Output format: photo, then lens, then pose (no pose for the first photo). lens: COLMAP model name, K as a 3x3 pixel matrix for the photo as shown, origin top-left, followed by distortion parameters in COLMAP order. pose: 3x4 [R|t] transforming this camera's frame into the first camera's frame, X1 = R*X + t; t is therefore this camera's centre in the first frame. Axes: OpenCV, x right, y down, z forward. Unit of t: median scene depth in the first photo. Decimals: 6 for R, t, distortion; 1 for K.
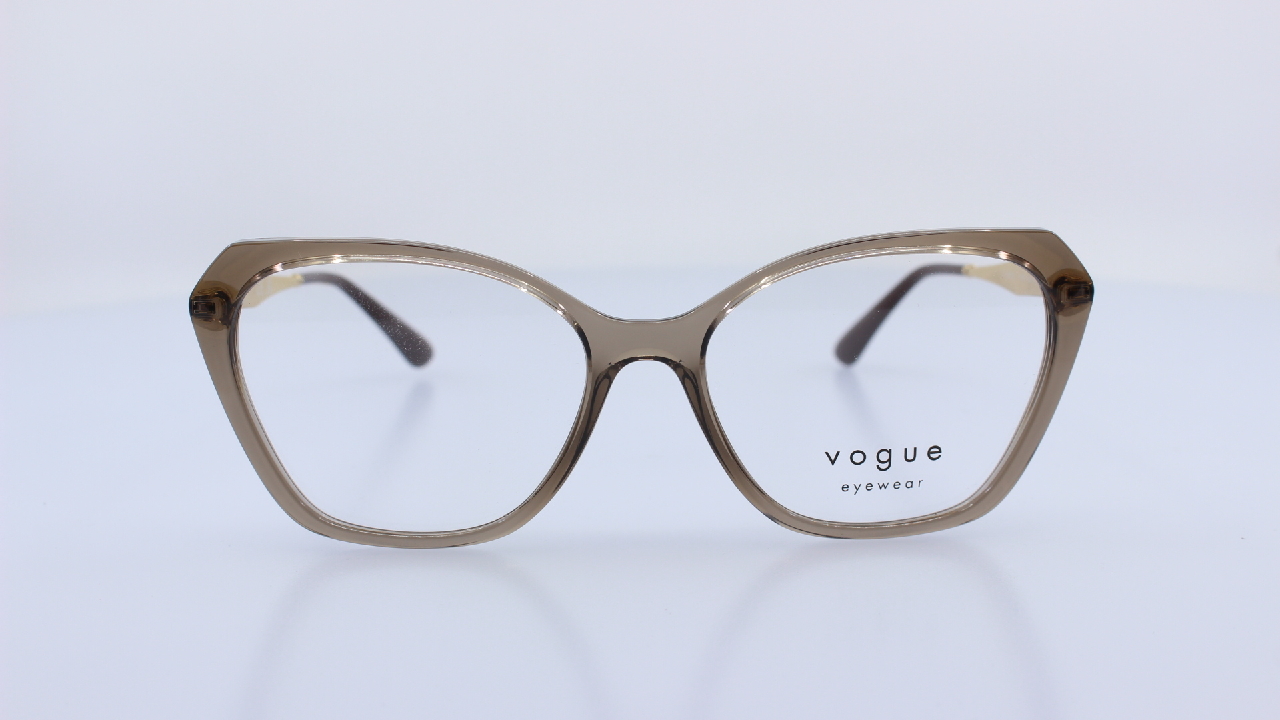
lens RADIAL K [[1786.2, 0, 640.0], [0, 1786.2, 360.0], [0, 0, 1]] dist [-0.007754, 0.027370]
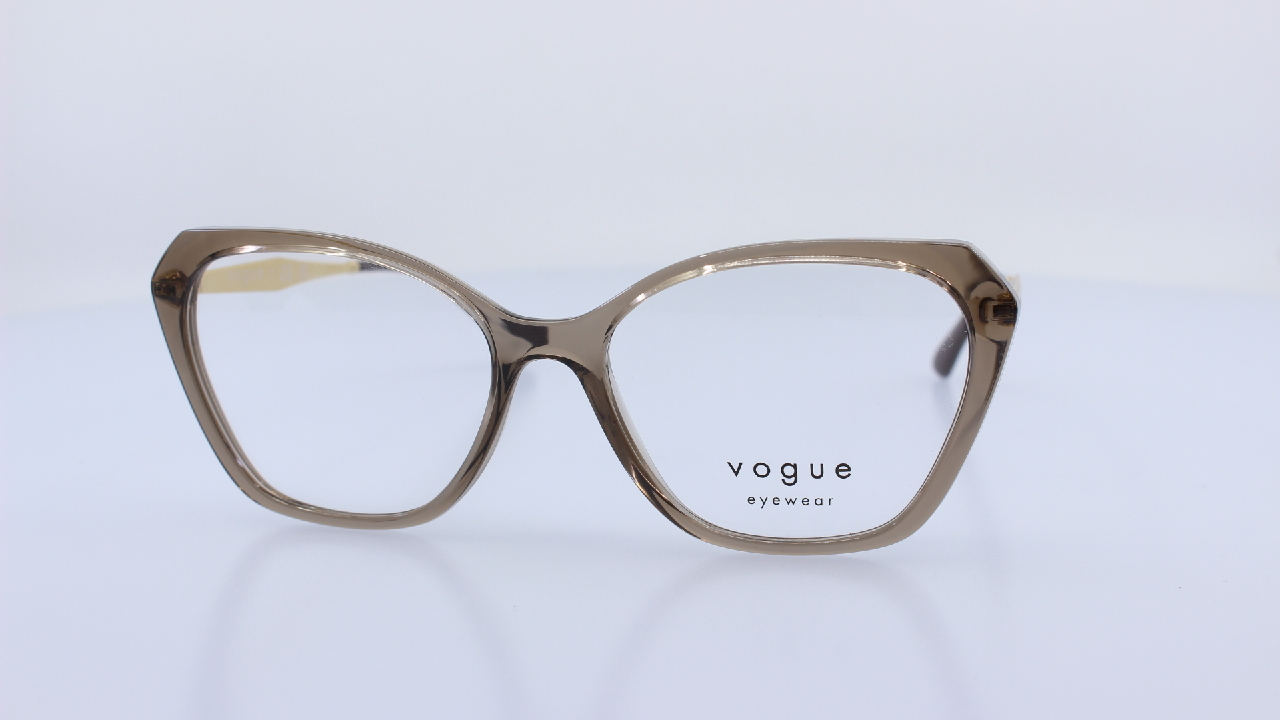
lens RADIAL K [[1786.2, 0, 640.0], [0, 1786.2, 360.0], [0, 0, 1]] dist [-0.007754, 0.027370]
pose [[0.958372, 0.051314, -0.280874, 0.327898], [-0.050259, 0.998676, 0.010964, -0.012765], [0.281065, 0.003609, 0.959682, 0.044581]]
